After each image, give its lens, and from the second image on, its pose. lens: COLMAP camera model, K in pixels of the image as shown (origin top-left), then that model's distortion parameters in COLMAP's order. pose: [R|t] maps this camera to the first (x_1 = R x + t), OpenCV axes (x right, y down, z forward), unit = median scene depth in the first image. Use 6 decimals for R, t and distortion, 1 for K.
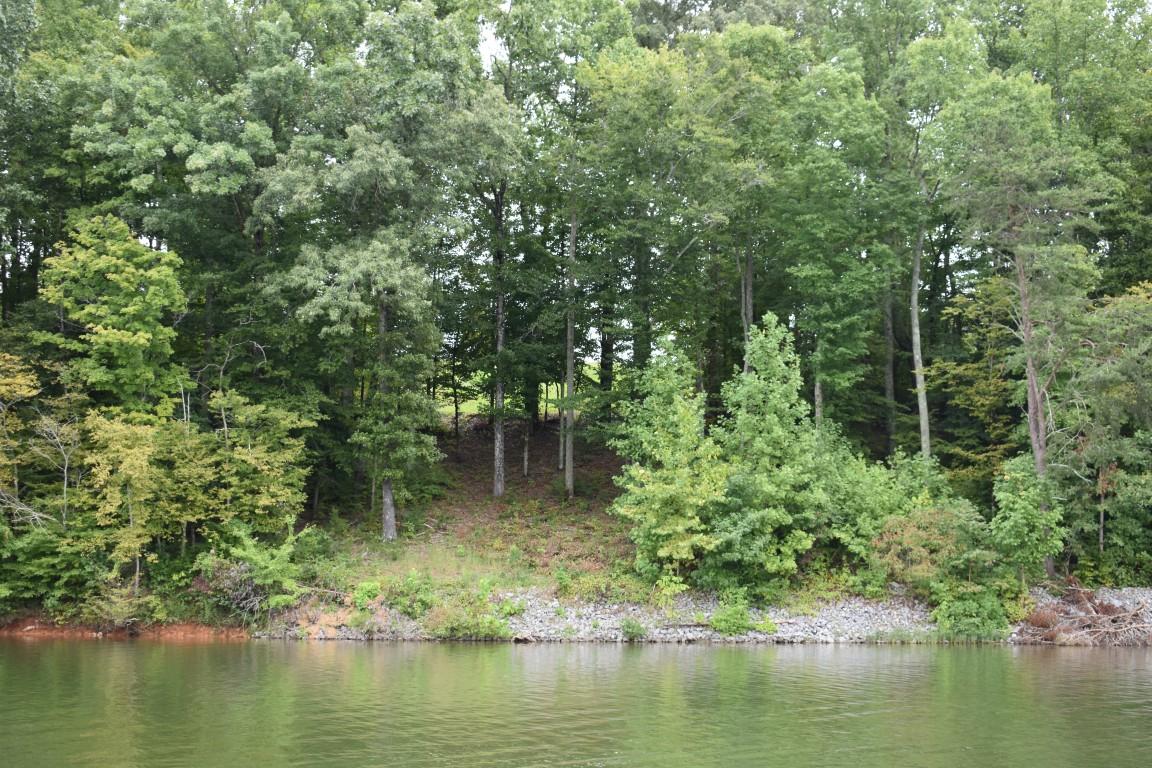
lens RADIAL K [[1542.9, 0, 577.8], [0, 1542.9, 380.6], [0, 0, 1]] dist [-0.037346, 0.000000]
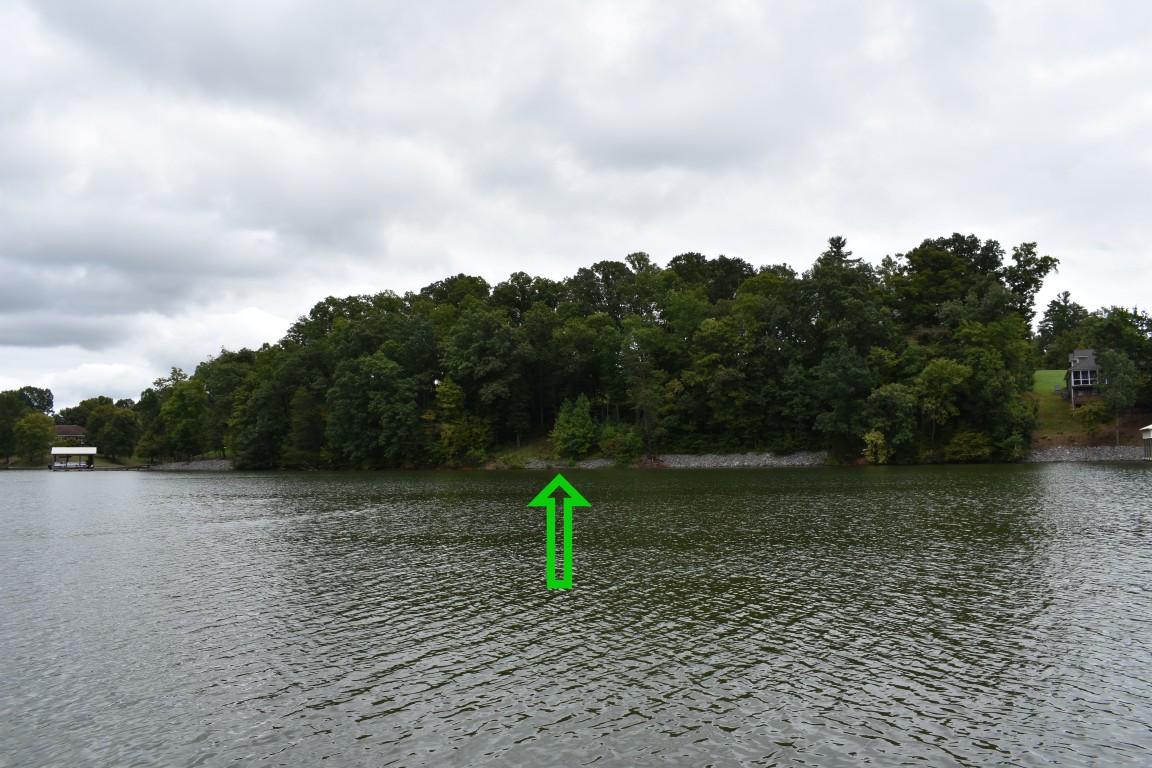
lens RADIAL K [[909.9, 0, 572.5], [0, 909.9, 381.5], [0, 0, 1]] dist [-0.094189, 0.011891]
pose [[0.920568, -0.053758, -0.386865, 1.110702], [0.074346, 0.996491, 0.038439, -0.179245], [0.383441, -0.064147, 0.921335, -1.381211]]
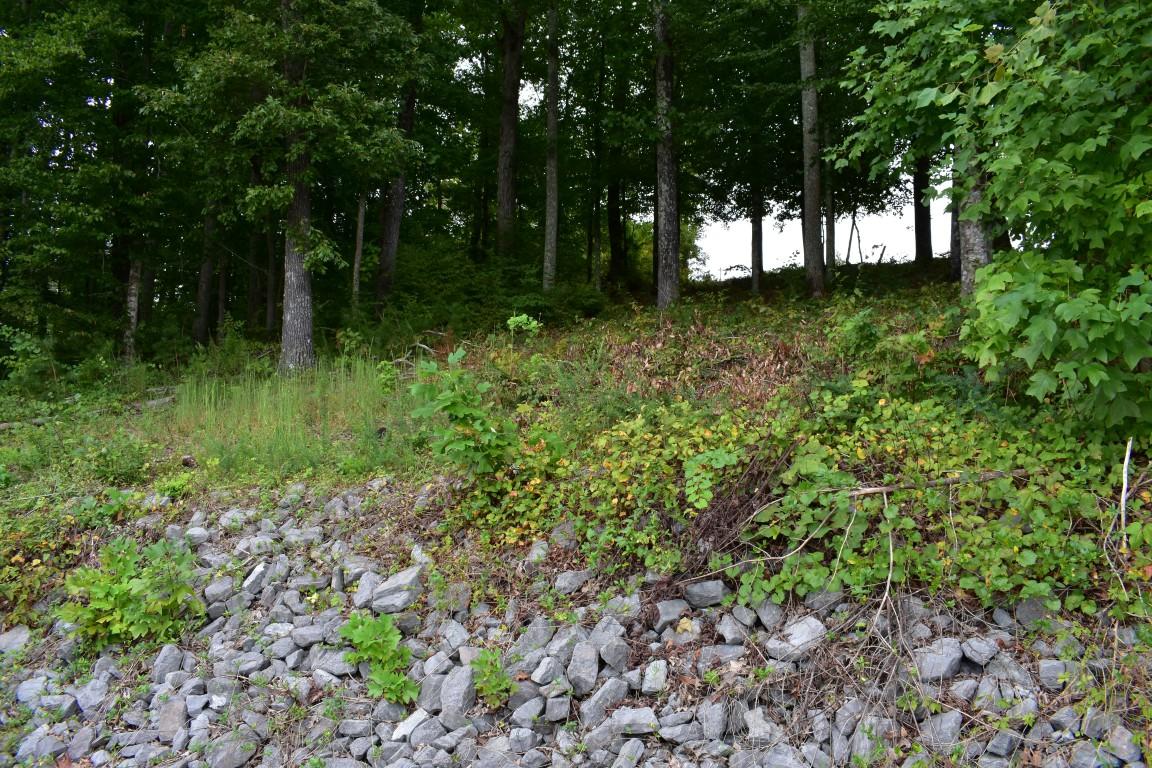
lens RADIAL K [[909.9, 0, 574.2], [0, 909.9, 384.6], [0, 0, 1]] dist [-0.094189, 0.011891]
pose [[0.919970, -0.044265, -0.389482, 0.035746], [0.041851, 0.999016, -0.014687, 0.126585], [0.389749, -0.002788, 0.920917, 0.918962]]
